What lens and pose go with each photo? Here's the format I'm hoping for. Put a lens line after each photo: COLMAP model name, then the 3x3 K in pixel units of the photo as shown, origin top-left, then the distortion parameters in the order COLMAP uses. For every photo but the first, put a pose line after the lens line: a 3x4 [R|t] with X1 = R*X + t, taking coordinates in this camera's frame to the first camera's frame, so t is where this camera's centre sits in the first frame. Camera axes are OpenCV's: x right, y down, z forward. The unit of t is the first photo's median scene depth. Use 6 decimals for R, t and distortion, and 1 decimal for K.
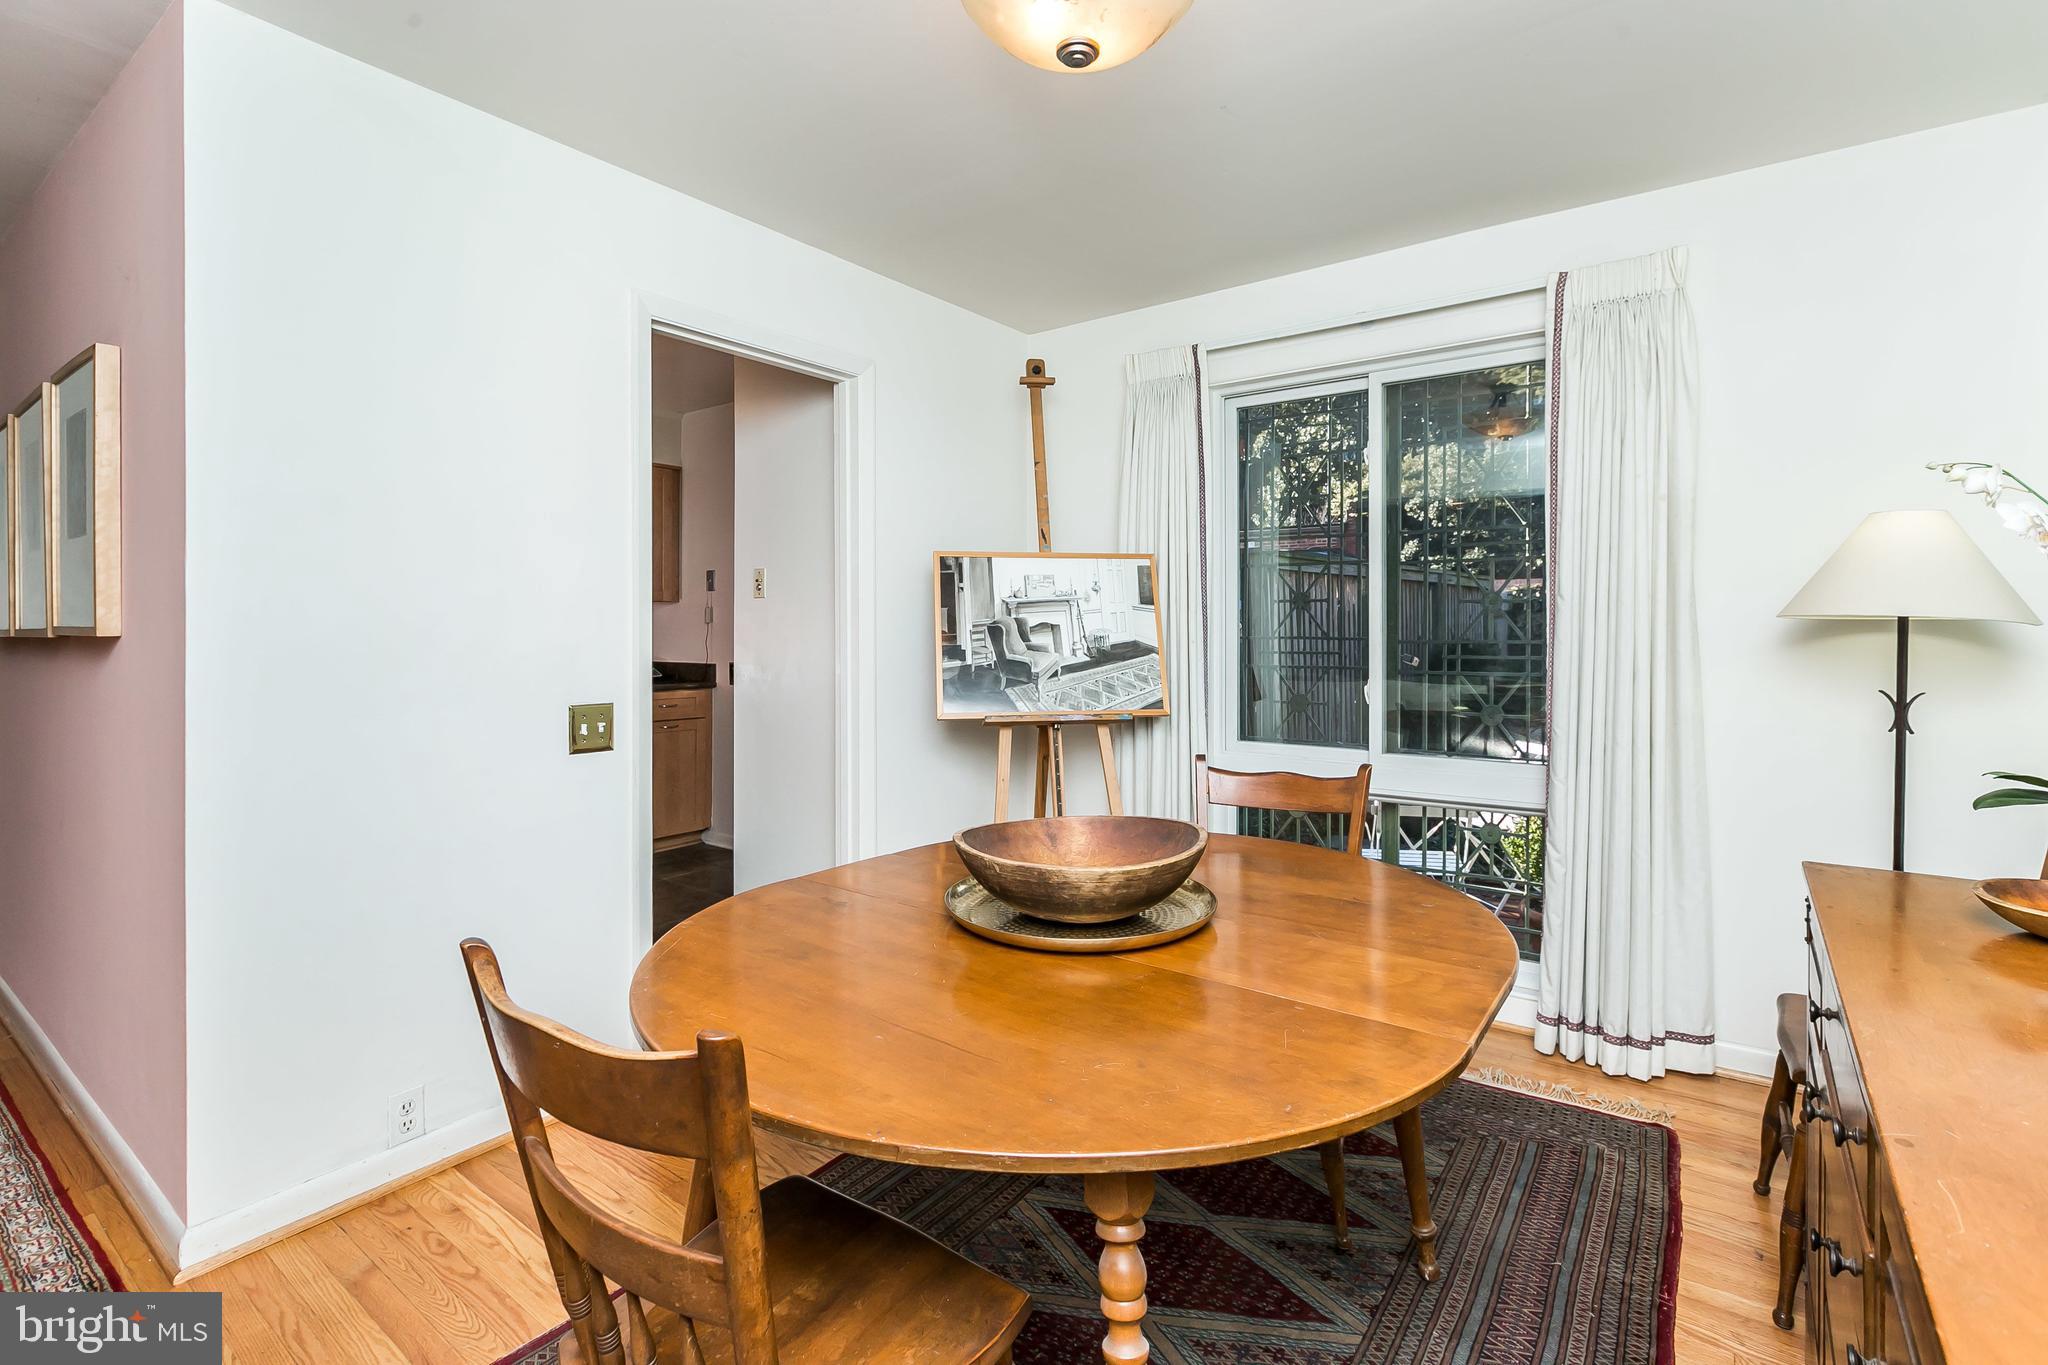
lens RADIAL K [[932.8, 0, 1031.6], [0, 932.8, 647.3], [0, 0, 1]] dist [0.002629, 0.000399]
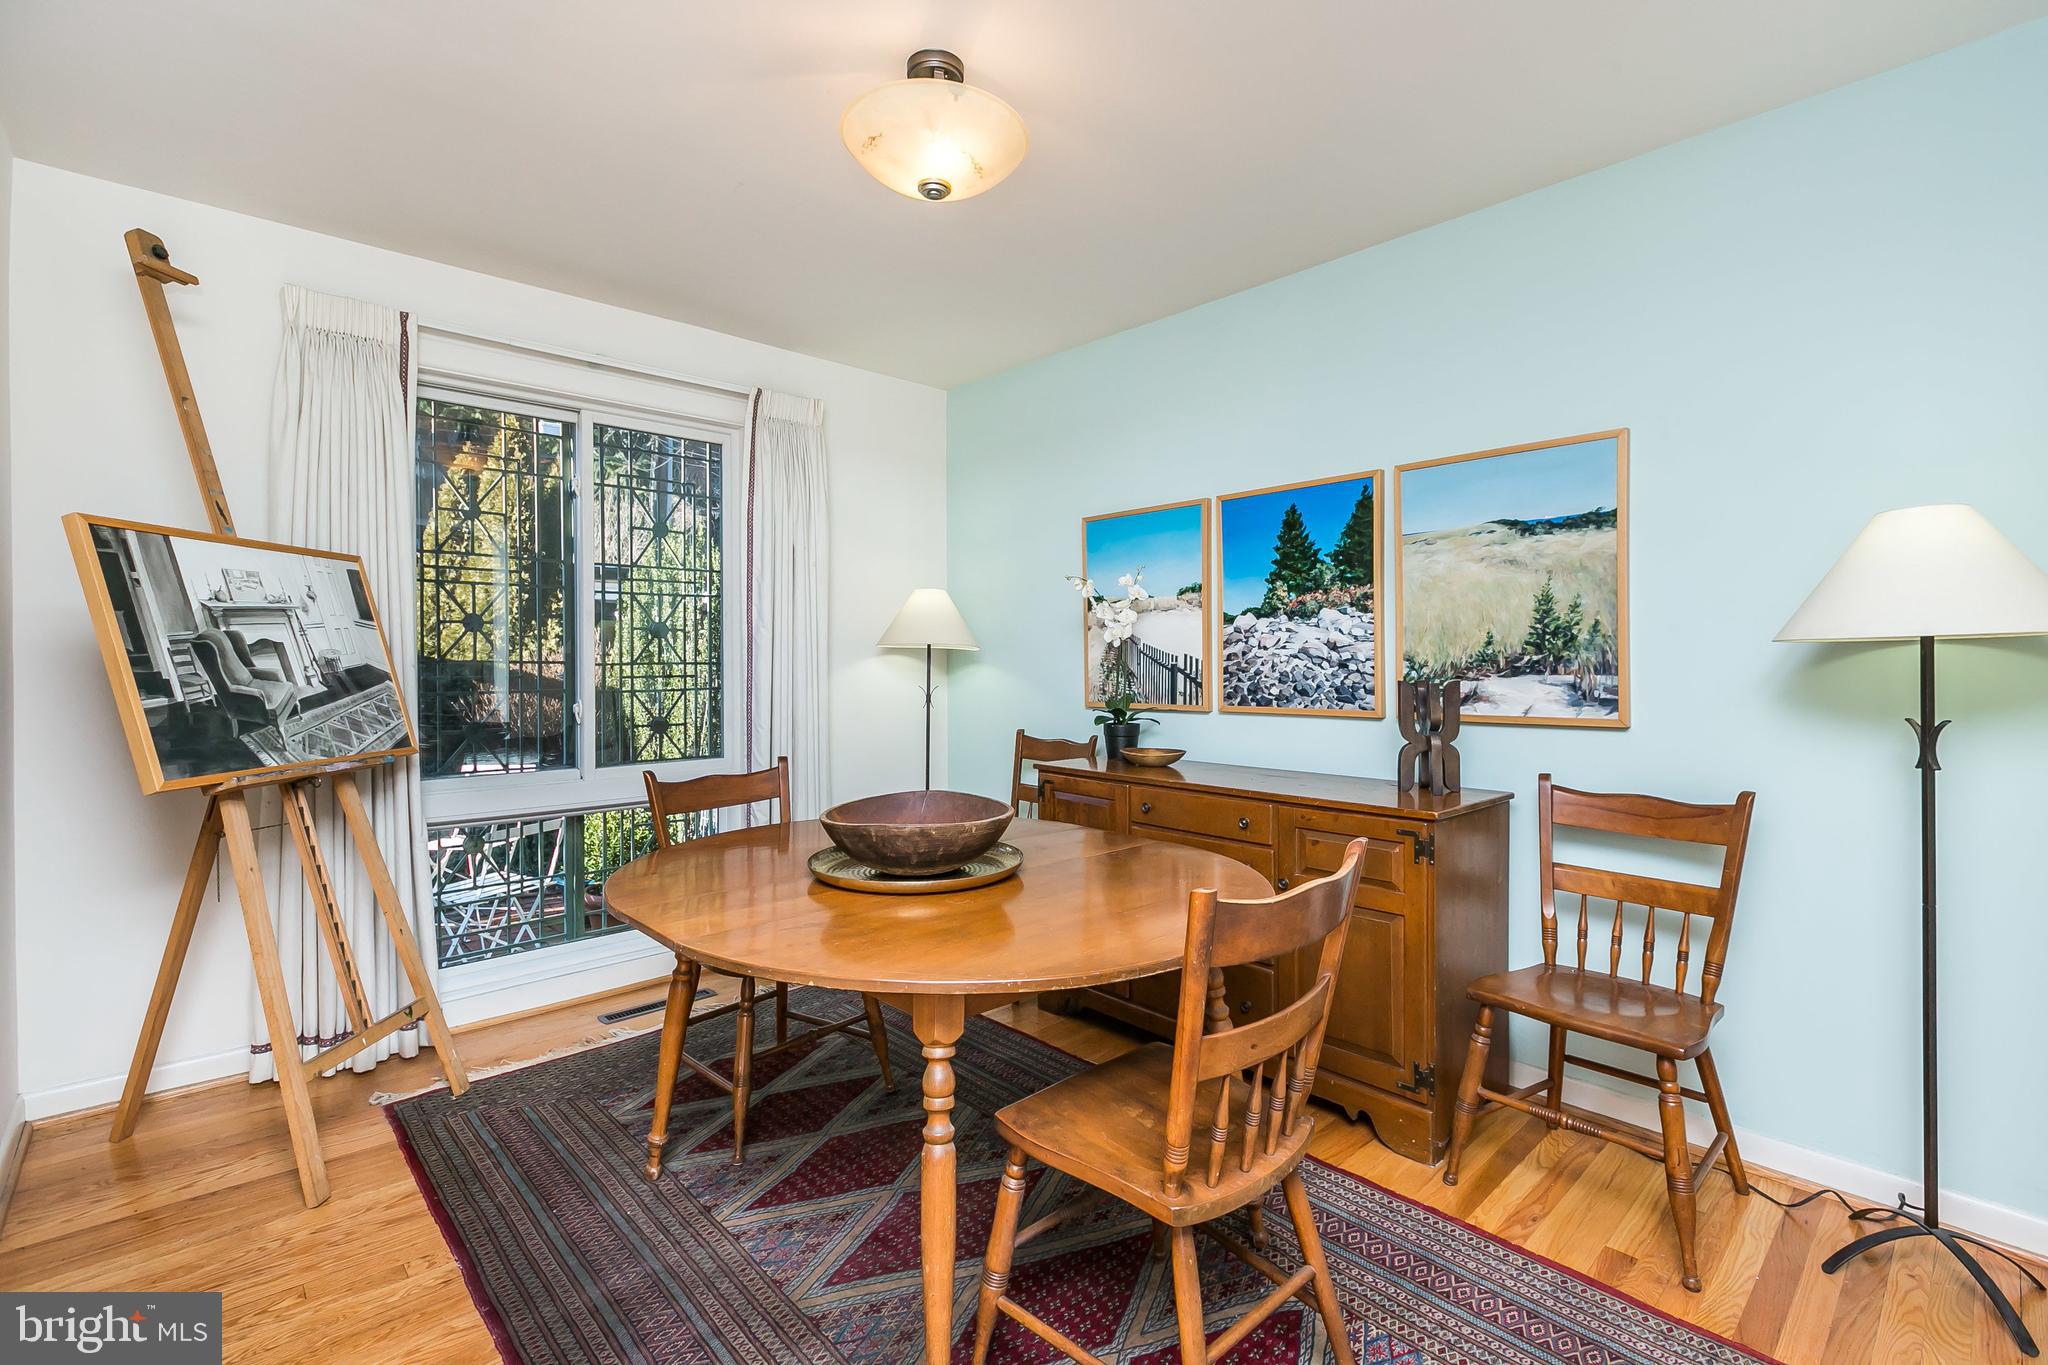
lens RADIAL K [[924.0, 0, 1025.1], [0, 924.0, 672.4], [0, 0, 1]] dist [0.004012, 0.000078]
pose [[0.186633, -0.012810, 0.982346, -0.566848], [0.024716, 0.999660, 0.008340, 0.006821], [-0.982119, 0.022723, 0.186886, 0.309849]]
